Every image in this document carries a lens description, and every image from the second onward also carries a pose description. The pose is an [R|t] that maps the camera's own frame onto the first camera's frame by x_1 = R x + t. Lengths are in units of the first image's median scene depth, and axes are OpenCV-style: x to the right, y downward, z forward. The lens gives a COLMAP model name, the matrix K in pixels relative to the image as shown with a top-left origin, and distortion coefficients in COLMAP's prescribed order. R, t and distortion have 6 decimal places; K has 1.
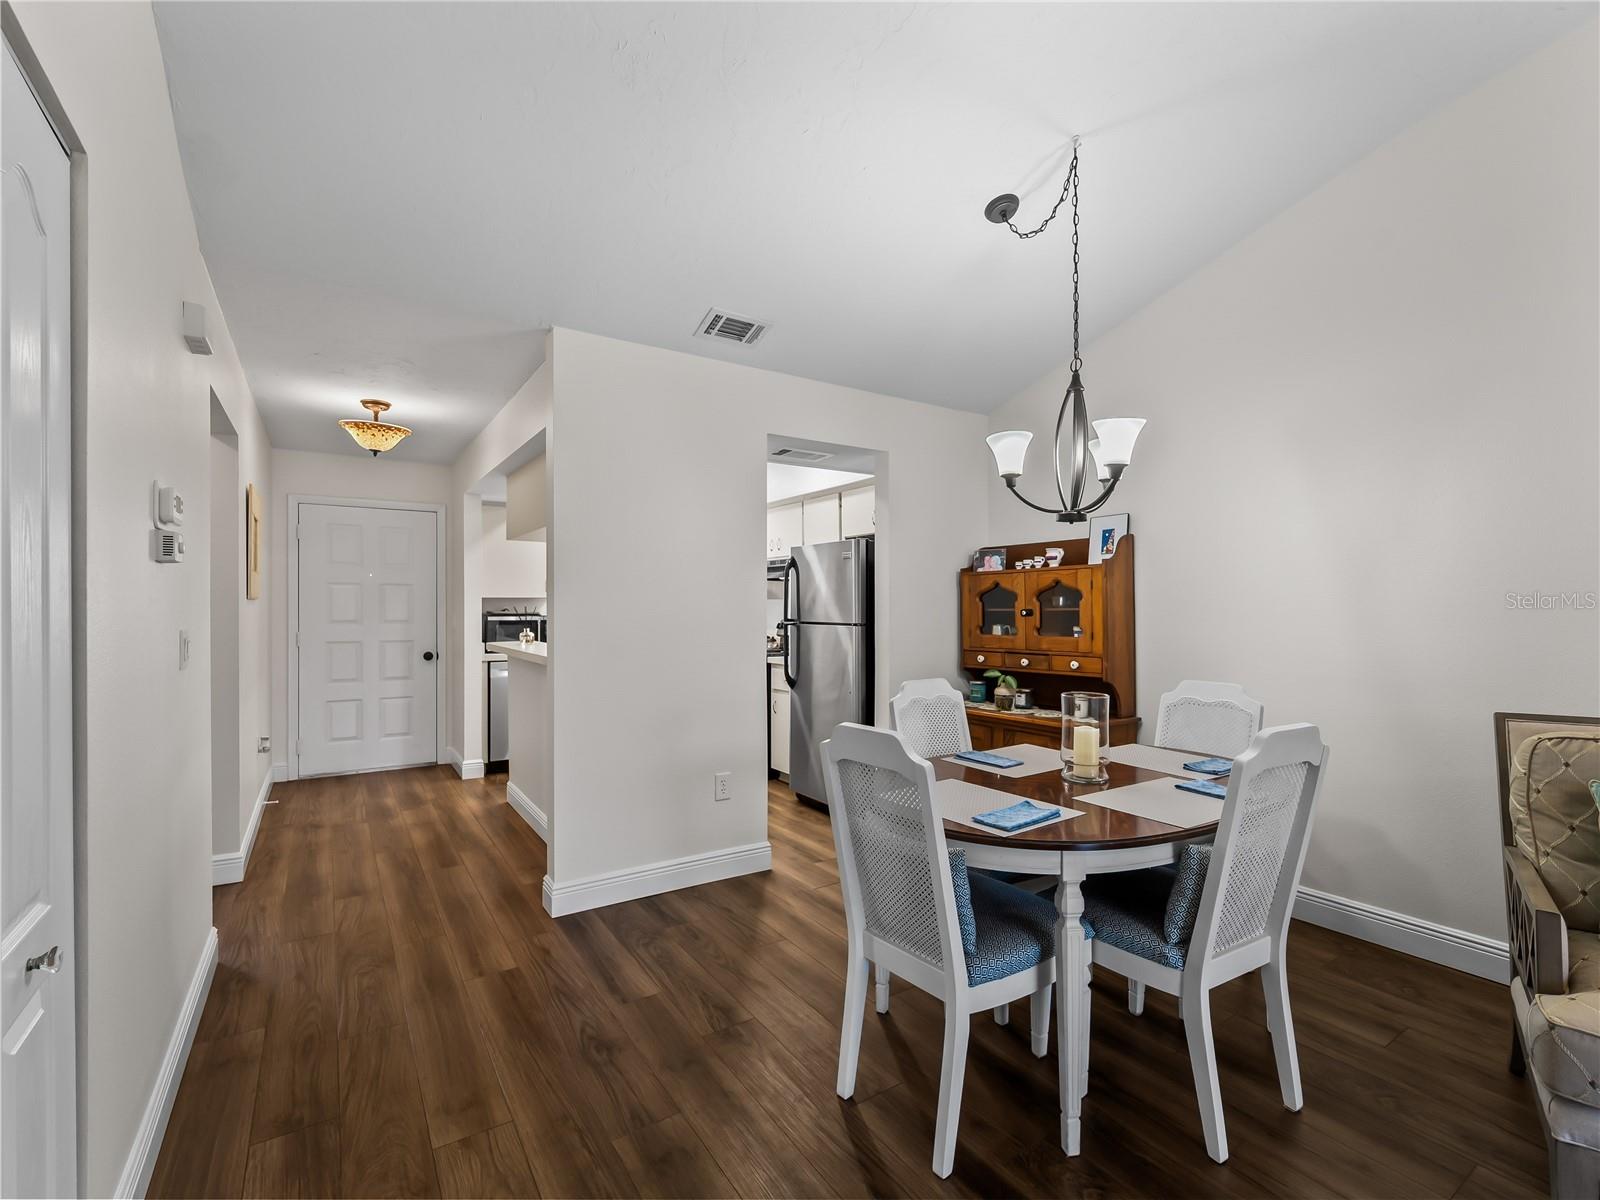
lens RADIAL K [[712.5, 0, 802.2], [0, 712.5, 604.7], [0, 0, 1]] dist [0.001471, 0.000094]
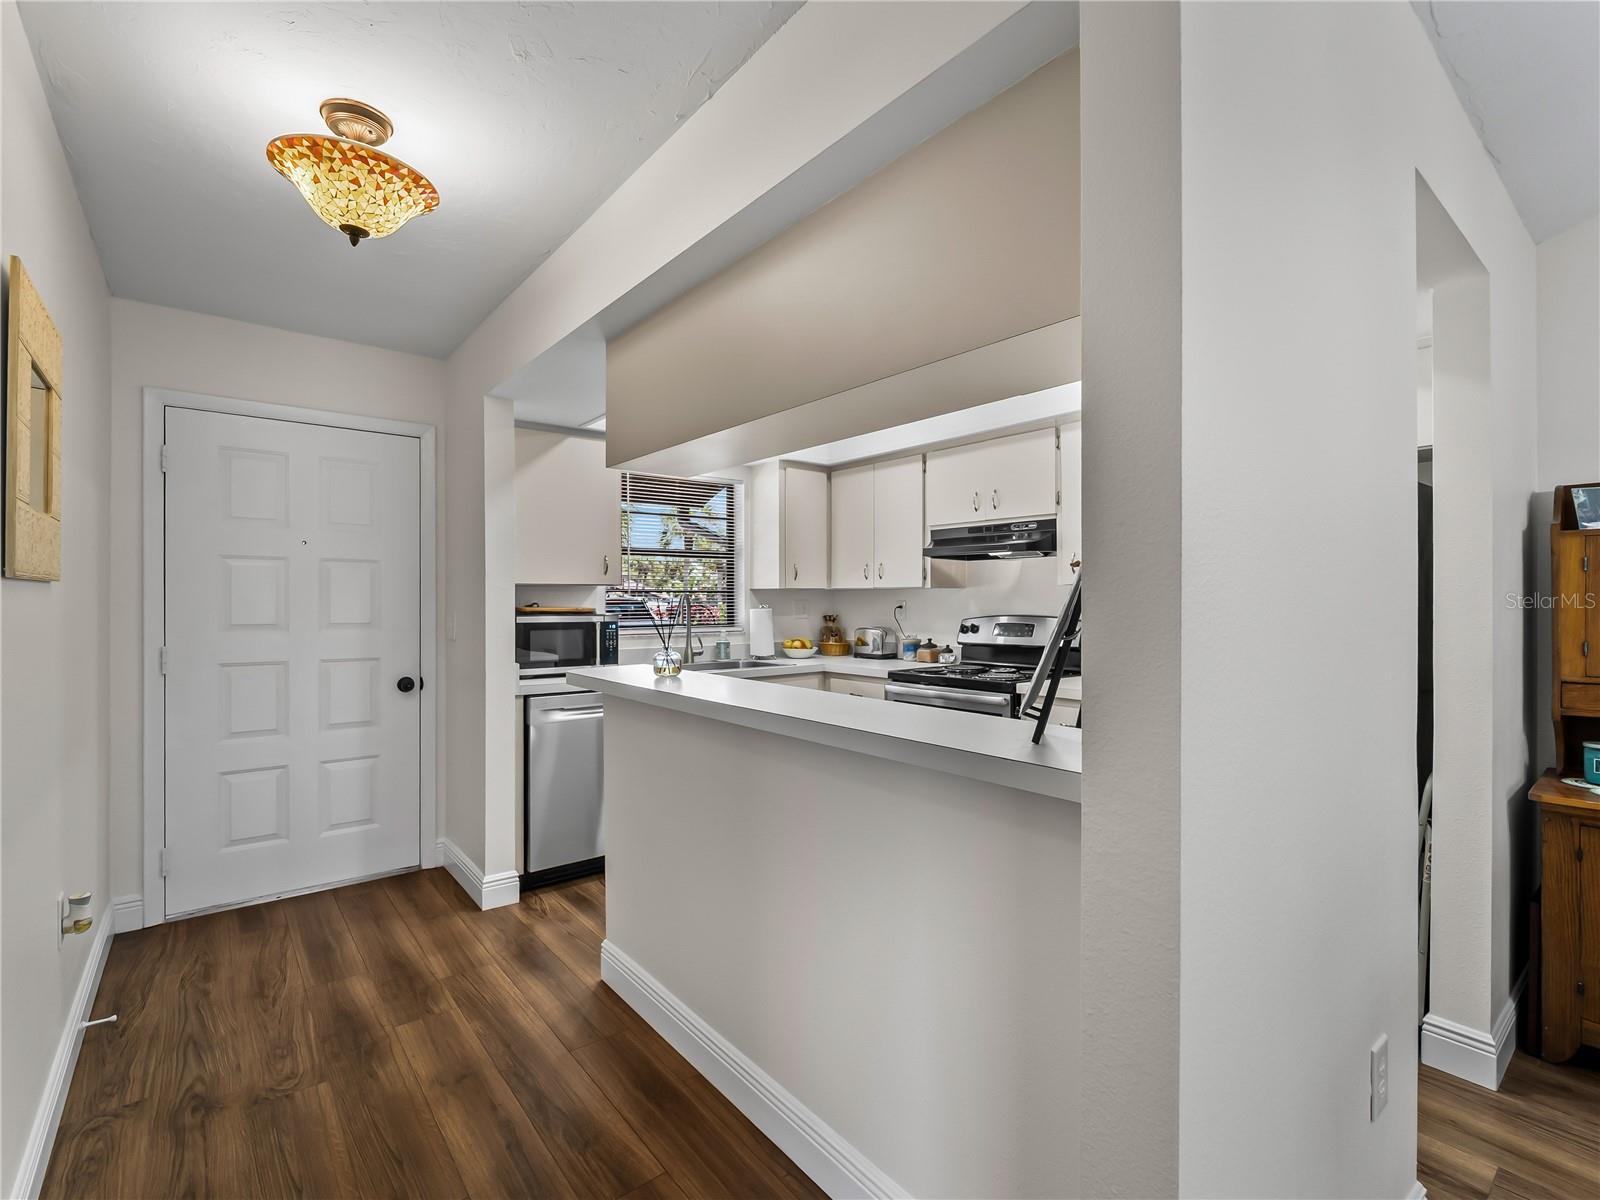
lens RADIAL K [[731.4, 0, 804.2], [0, 731.4, 599.7], [0, 0, 1]] dist [-0.001414, -0.001813]
pose [[0.995130, 0.001502, 0.098559, -0.281666], [-0.001494, 0.999999, -0.000152, 0.002932], [-0.098559, 0.000004, 0.995131, 0.405890]]
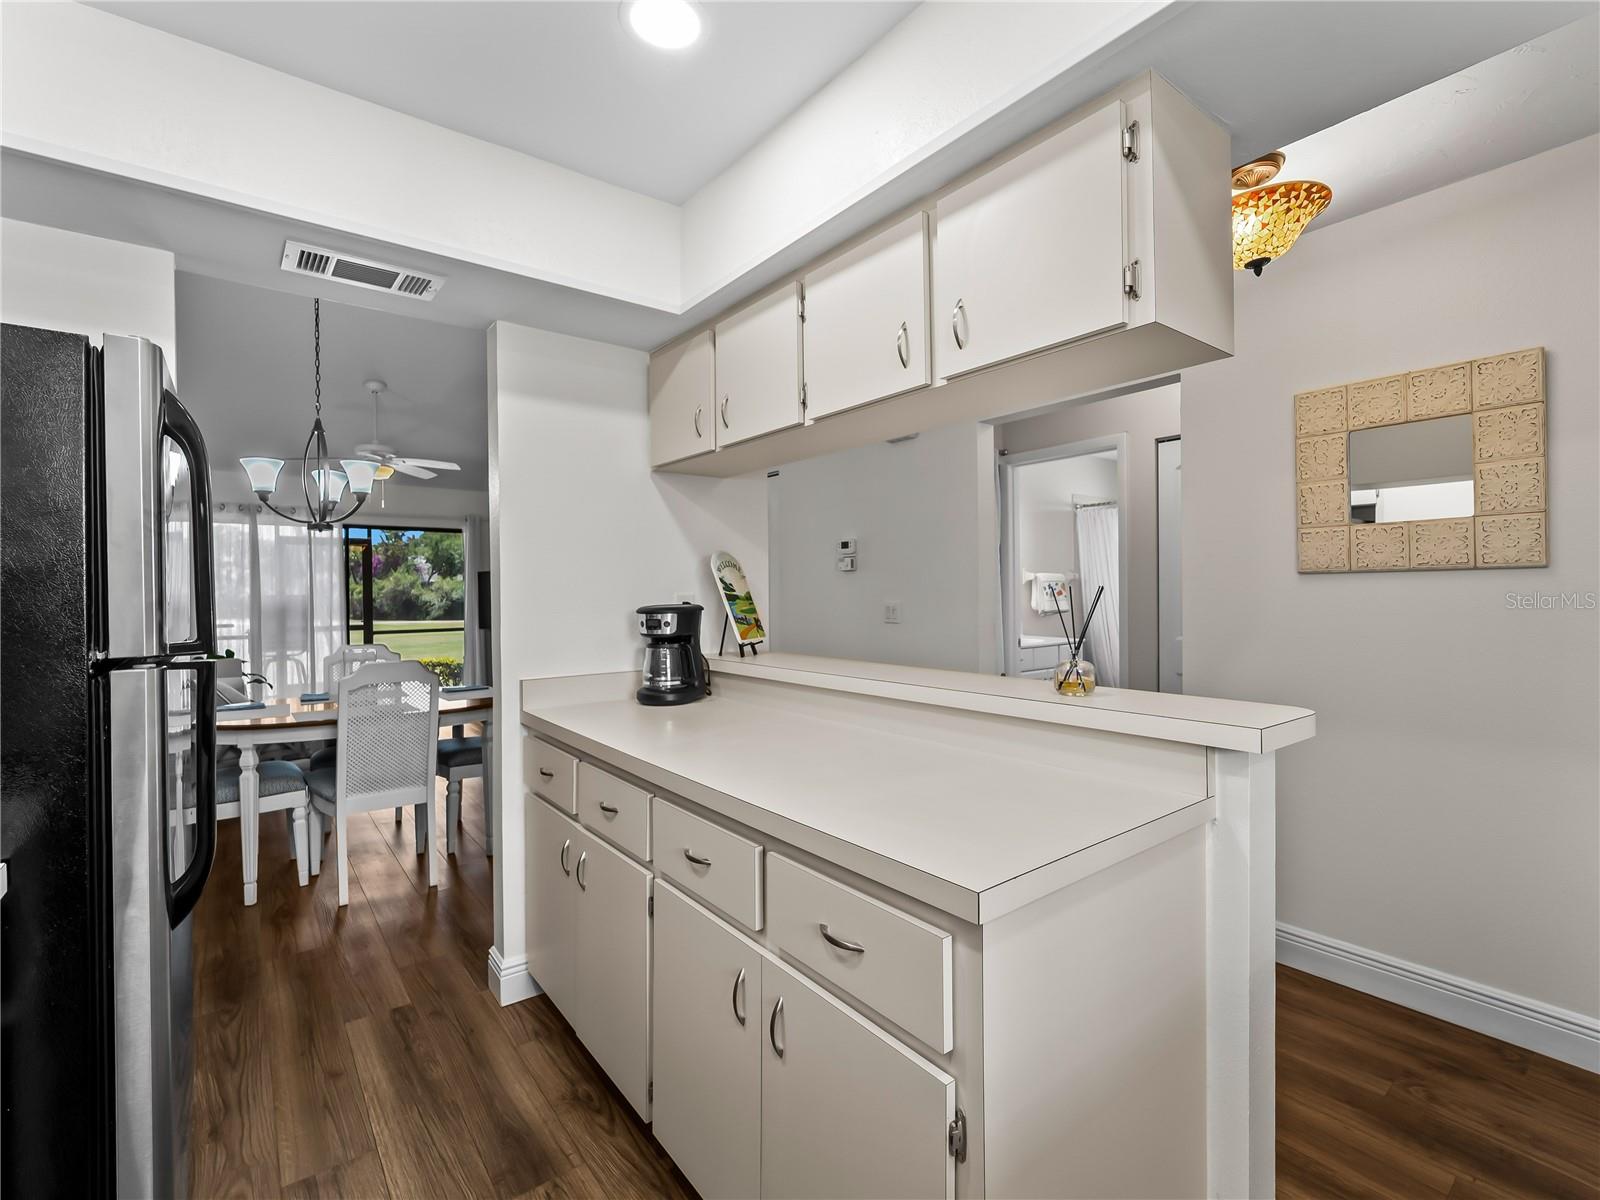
lens RADIAL K [[731.4, 0, 804.2], [0, 731.4, 599.7], [0, 0, 1]] dist [-0.001414, -0.001813]
pose [[-0.996809, 0.007654, -0.079461, -0.184914], [0.007280, 0.999961, 0.004996, 0.005457], [0.079497, 0.004401, -0.996825, 1.099017]]
